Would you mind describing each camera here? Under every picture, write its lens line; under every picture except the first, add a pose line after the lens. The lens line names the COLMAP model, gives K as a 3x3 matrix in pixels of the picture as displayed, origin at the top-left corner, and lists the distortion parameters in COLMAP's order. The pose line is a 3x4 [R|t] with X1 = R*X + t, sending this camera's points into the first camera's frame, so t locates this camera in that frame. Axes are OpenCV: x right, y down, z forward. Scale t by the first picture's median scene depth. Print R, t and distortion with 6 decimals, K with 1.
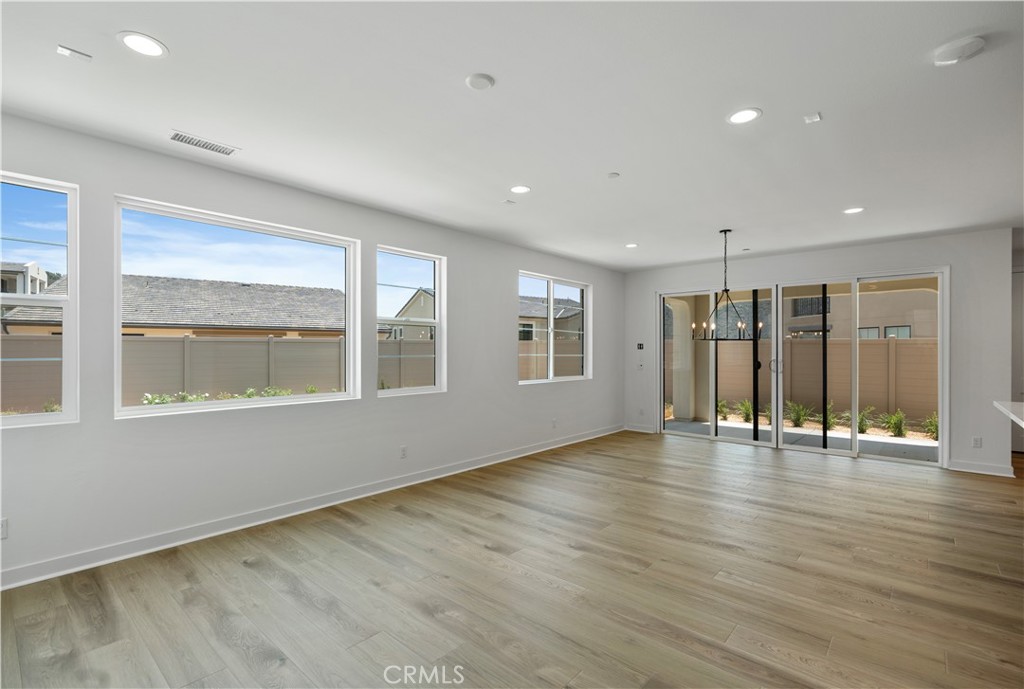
lens RADIAL K [[469.3, 0, 501.0], [0, 469.3, 349.9], [0, 0, 1]] dist [0.000916, 0.000315]
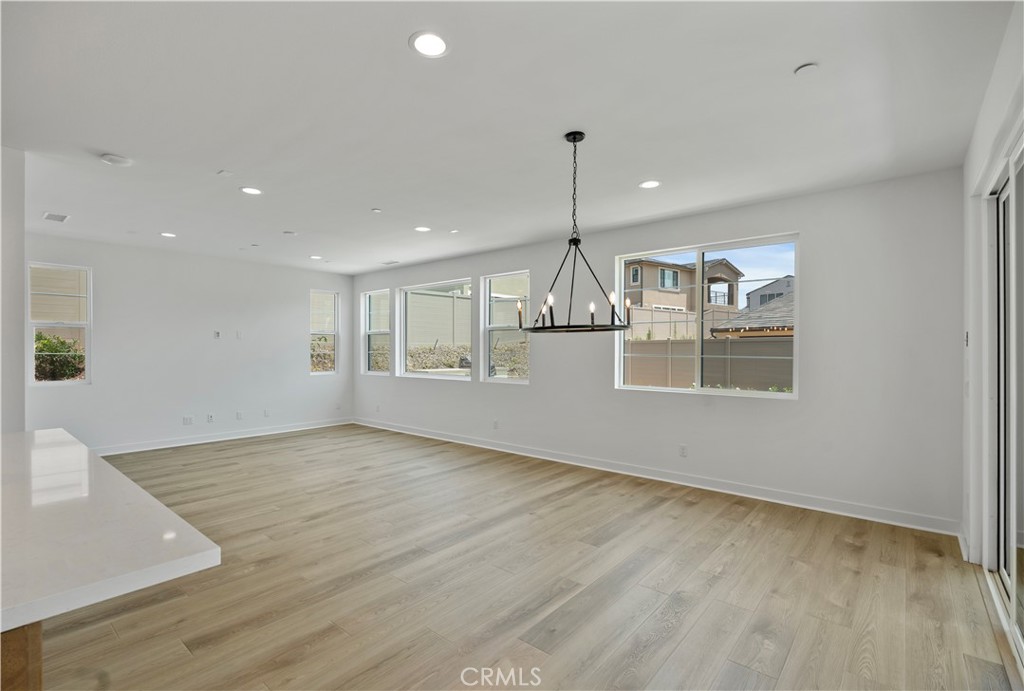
lens RADIAL K [[465.1, 0, 512.0], [0, 465.1, 345.5], [0, 0, 1]] dist [-0.012625, 0.000043]
pose [[0.033120, -0.012708, -0.999371, 1.416213], [0.001266, 0.999919, -0.012674, 0.010976], [0.999451, -0.000845, 0.033133, 1.254601]]
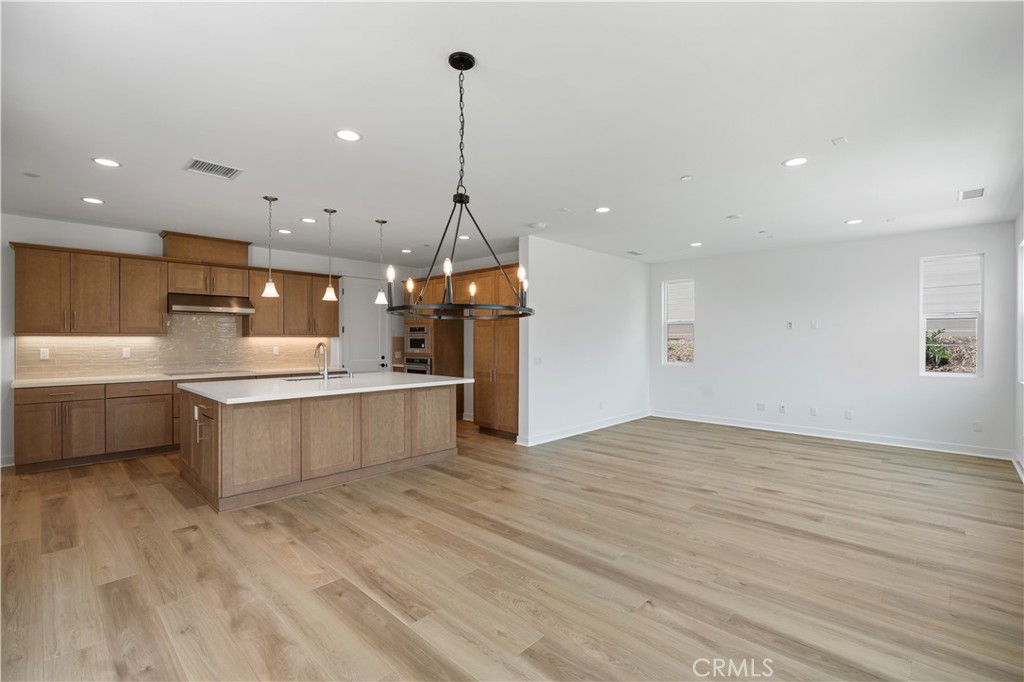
lens RADIAL K [[451.5, 0, 512.0], [0, 451.5, 341.0], [0, 0, 1]] dist [-0.010346, 0.000044]
pose [[-0.999726, -0.004486, 0.022992, 0.583681], [-0.004494, 0.999990, -0.000329, 0.009136], [-0.022991, -0.000433, -0.999736, 1.941738]]
